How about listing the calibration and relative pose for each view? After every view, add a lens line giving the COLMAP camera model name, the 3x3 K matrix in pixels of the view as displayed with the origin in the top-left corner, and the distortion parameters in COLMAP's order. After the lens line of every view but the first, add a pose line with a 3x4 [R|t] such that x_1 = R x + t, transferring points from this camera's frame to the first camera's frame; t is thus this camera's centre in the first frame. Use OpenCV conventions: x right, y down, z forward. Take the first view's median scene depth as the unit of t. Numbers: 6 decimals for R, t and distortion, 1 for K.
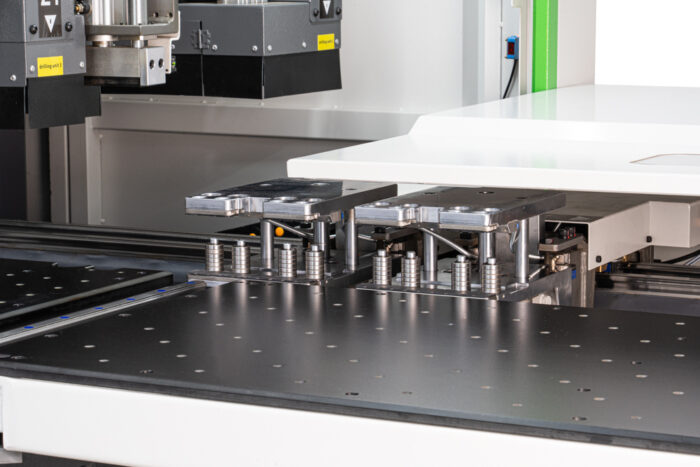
lens RADIAL K [[2025.4, 0, 349.5], [0, 2025.4, 233.8], [0, 0, 1]] dist [0.128088, 0.000000]
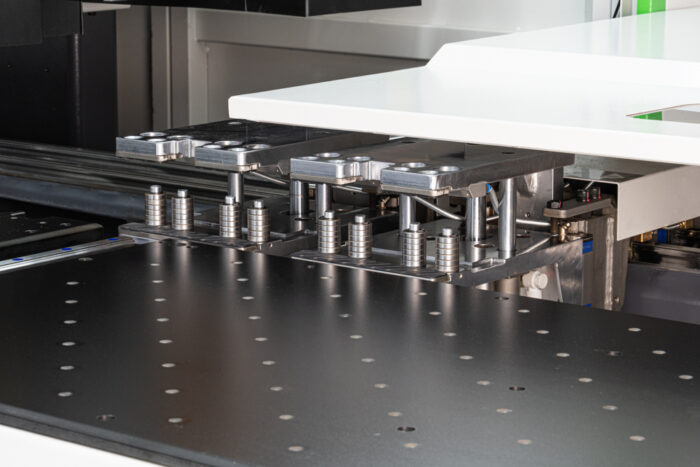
lens RADIAL K [[2025.4, 0, 350.5], [0, 2025.4, 232.4], [0, 0, 1]] dist [0.128088, 0.000000]
pose [[0.982357, 0.042089, -0.182220, 0.167284], [-0.032882, 0.998039, 0.053255, -0.026276], [0.184104, -0.046324, 0.981815, 0.187577]]
